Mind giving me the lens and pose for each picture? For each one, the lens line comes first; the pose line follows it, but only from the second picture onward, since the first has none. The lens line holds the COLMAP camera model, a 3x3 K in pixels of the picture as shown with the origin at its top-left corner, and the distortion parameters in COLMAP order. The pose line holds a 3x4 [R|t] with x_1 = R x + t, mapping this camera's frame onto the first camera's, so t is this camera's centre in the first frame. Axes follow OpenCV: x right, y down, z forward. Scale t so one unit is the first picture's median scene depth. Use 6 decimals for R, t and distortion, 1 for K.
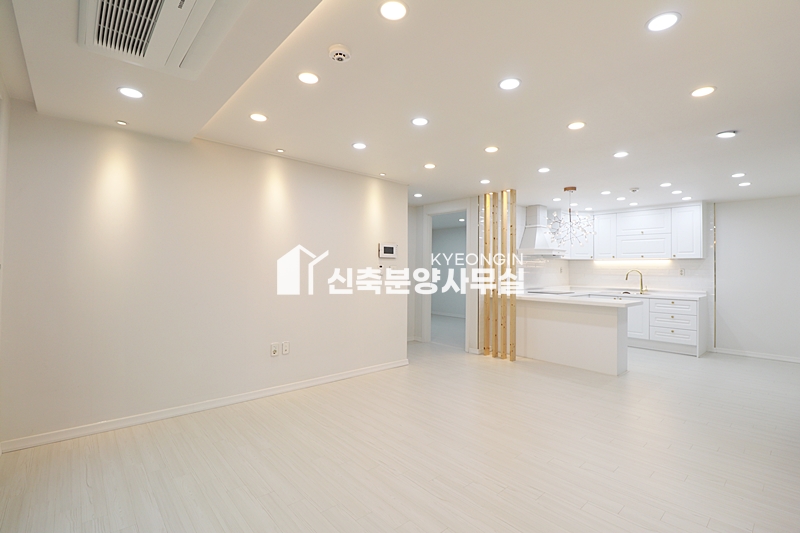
lens RADIAL K [[366.6, 0, 407.1], [0, 366.6, 263.3], [0, 0, 1]] dist [-0.004498, -0.011937]
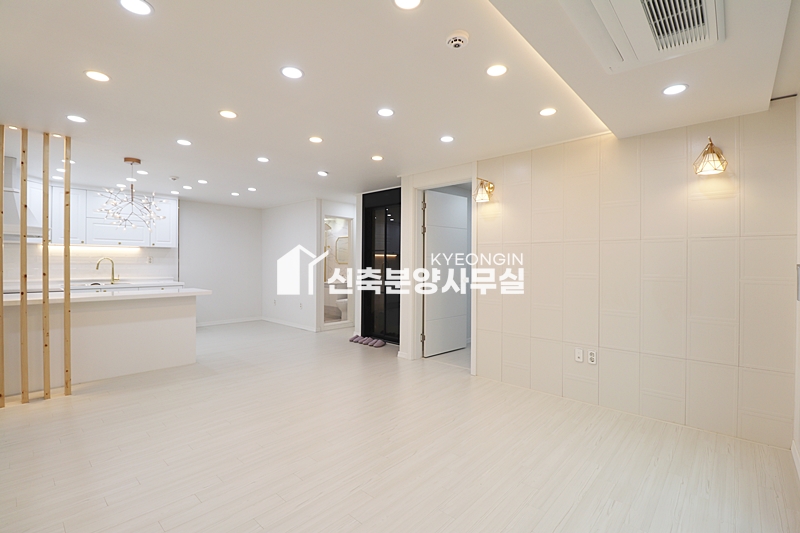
lens RADIAL K [[366.6, 0, 407.1], [0, 366.6, 263.3], [0, 0, 1]] dist [-0.004498, -0.011937]
pose [[-0.093929, -0.016421, 0.995443, -0.349920], [-0.024438, 0.999601, 0.014183, 0.000943], [-0.995279, -0.022995, -0.094293, 0.371986]]
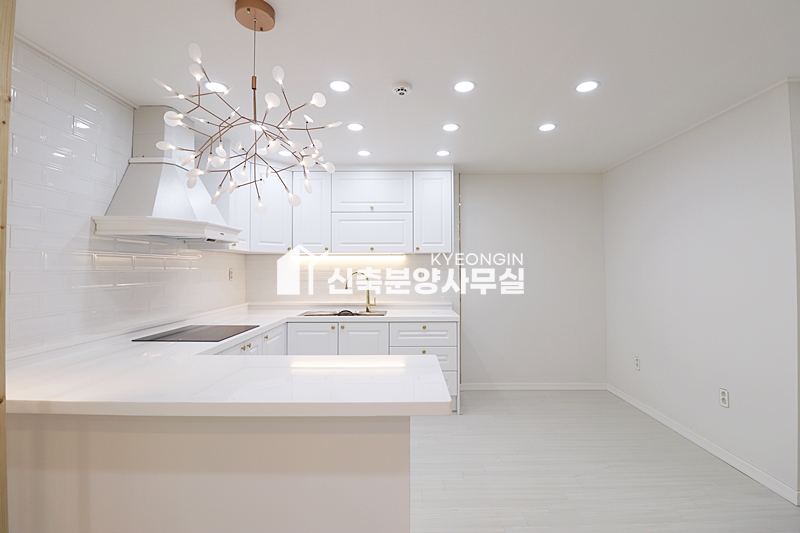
lens RADIAL K [[366.6, 0, 407.1], [0, 366.6, 263.3], [0, 0, 1]] dist [-0.004498, -0.011937]
pose [[0.668665, -0.002020, 0.743561, 0.250686], [-0.000261, 0.999996, 0.002951, 0.002406], [-0.743563, -0.002167, 0.668662, 0.579278]]
